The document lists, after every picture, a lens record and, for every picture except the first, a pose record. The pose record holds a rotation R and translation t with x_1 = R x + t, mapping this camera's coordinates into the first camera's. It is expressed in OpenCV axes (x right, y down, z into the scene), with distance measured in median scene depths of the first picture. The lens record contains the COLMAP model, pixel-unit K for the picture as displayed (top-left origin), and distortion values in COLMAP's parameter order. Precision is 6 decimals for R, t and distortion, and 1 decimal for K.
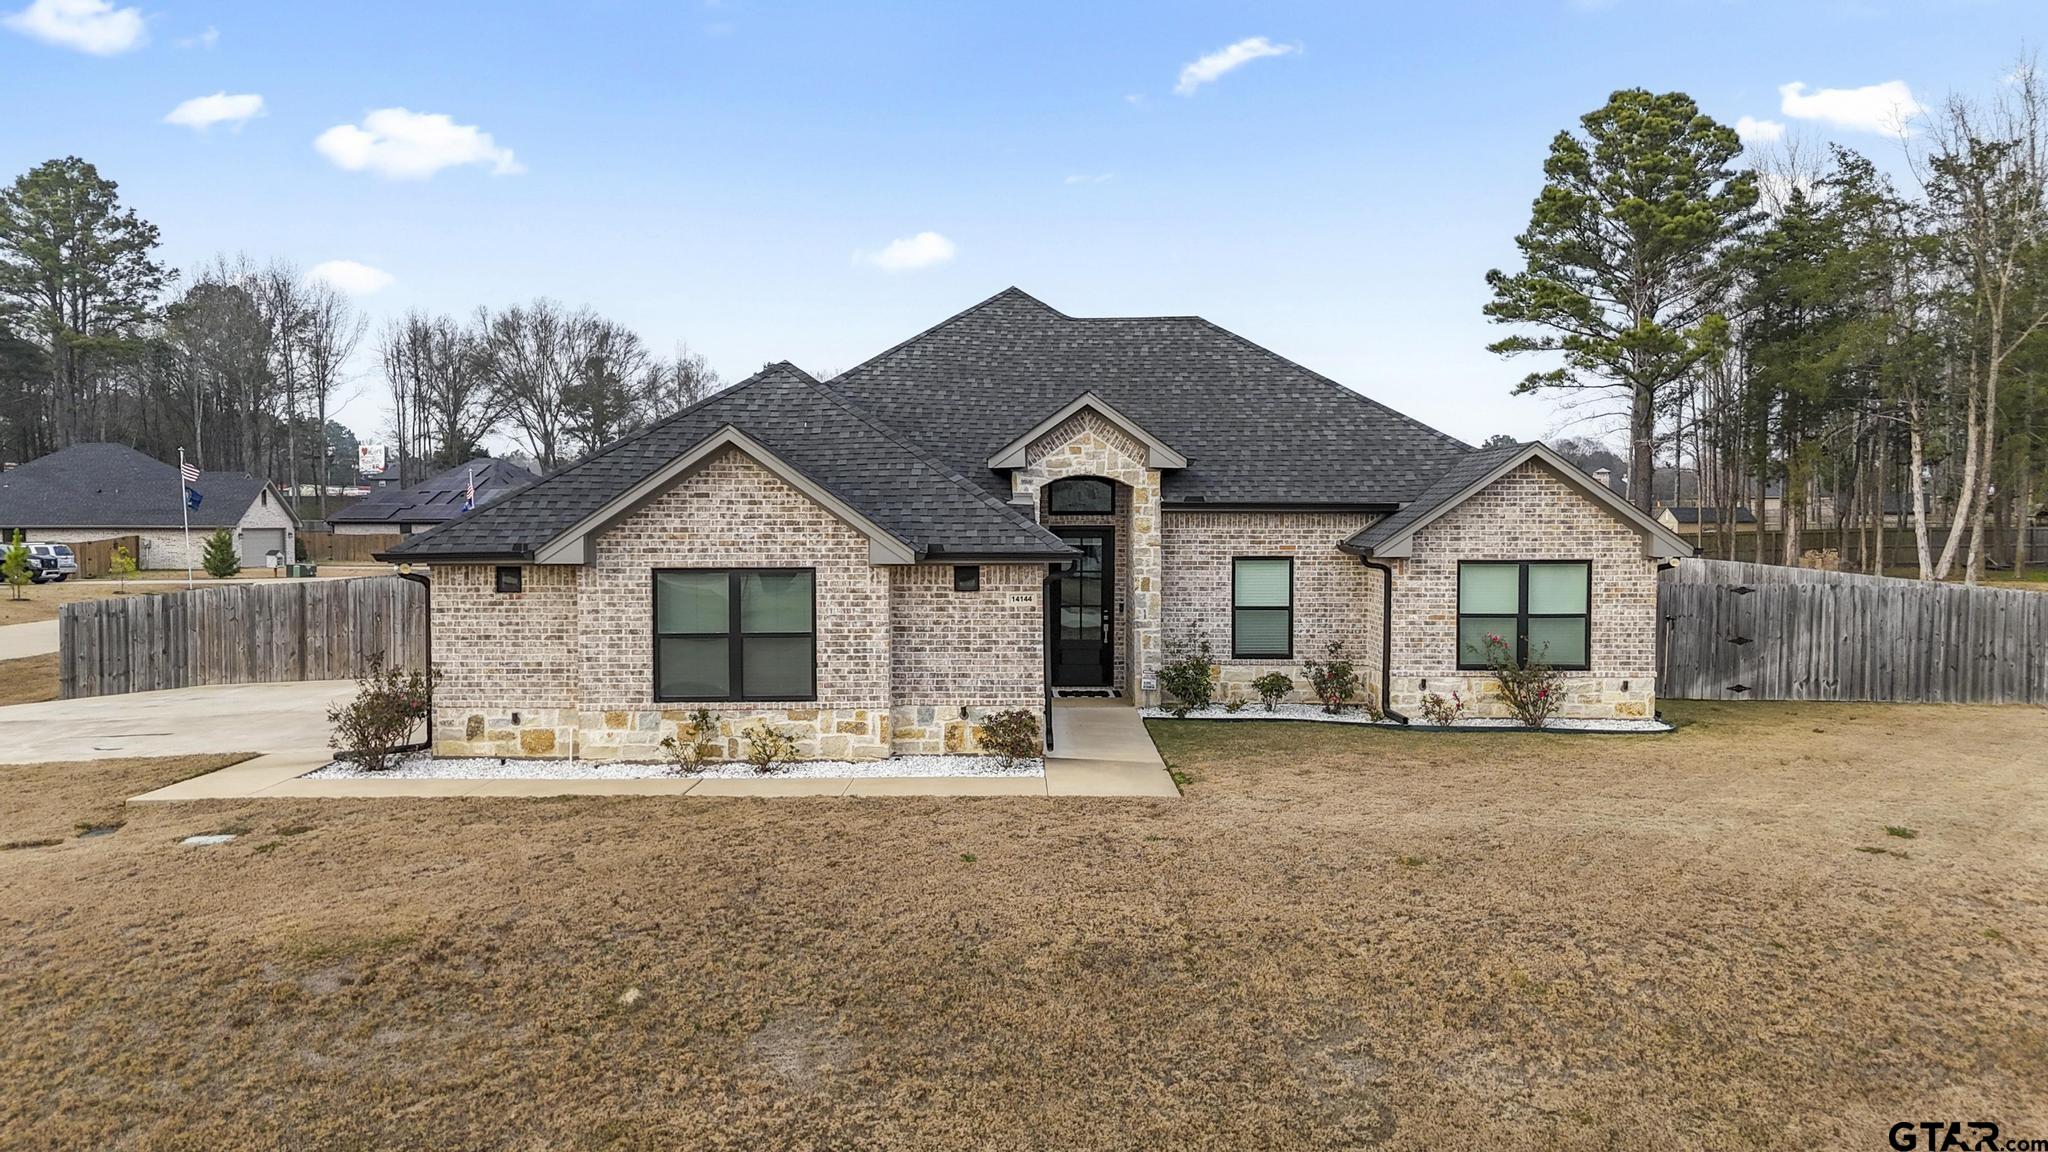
lens RADIAL K [[1523.5, 0, 1024.0], [0, 1523.5, 576.0], [0, 0, 1]] dist [0.042556, -0.005278]
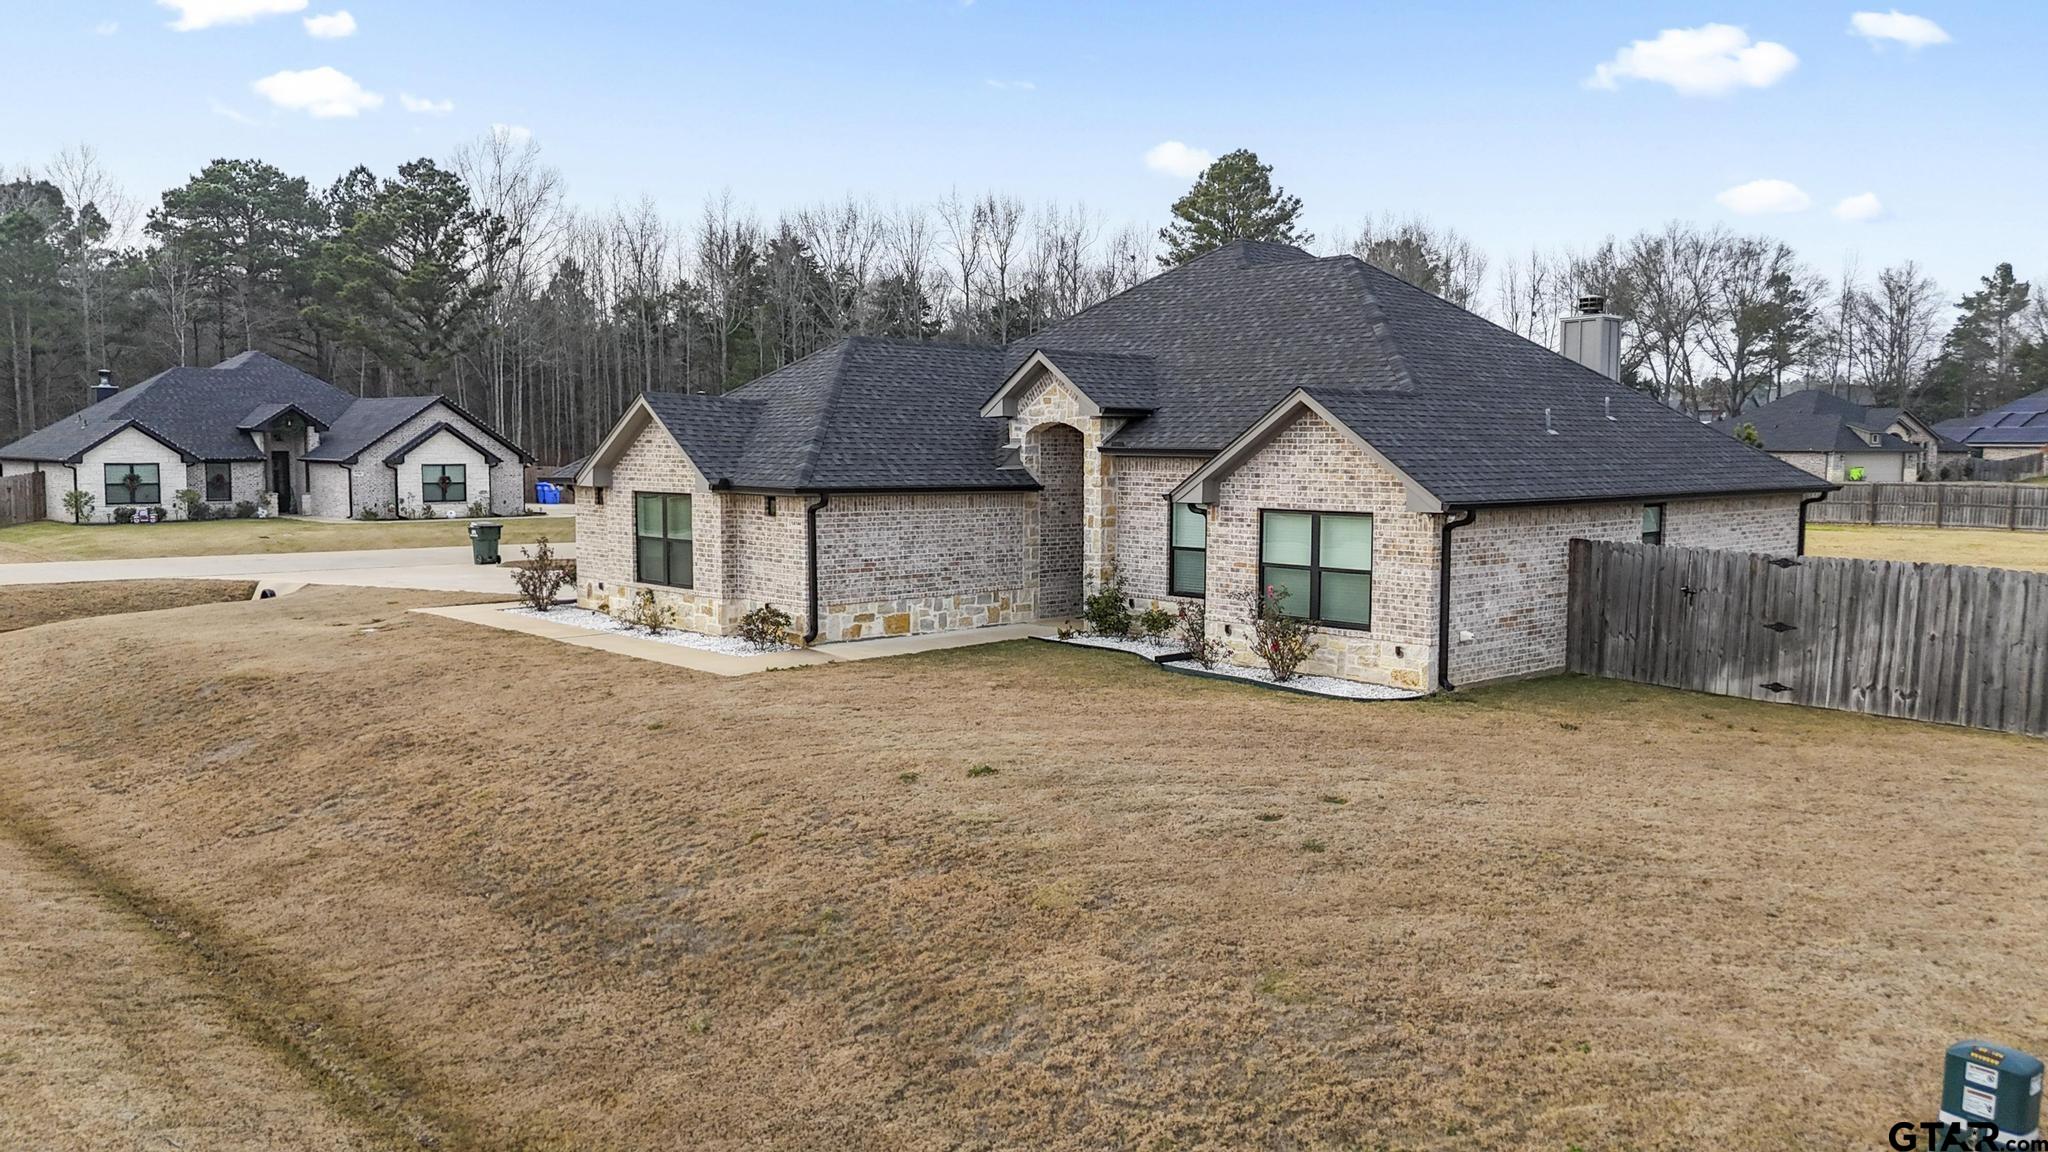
lens RADIAL K [[1545.1, 0, 1024.0], [0, 1545.1, 576.0], [0, 0, 1]] dist [0.059699, -0.004681]
pose [[0.686904, 0.066640, -0.723687, 0.866145], [-0.034579, 0.997656, 0.059047, -0.019612], [0.725925, -0.015535, 0.687598, 0.190282]]
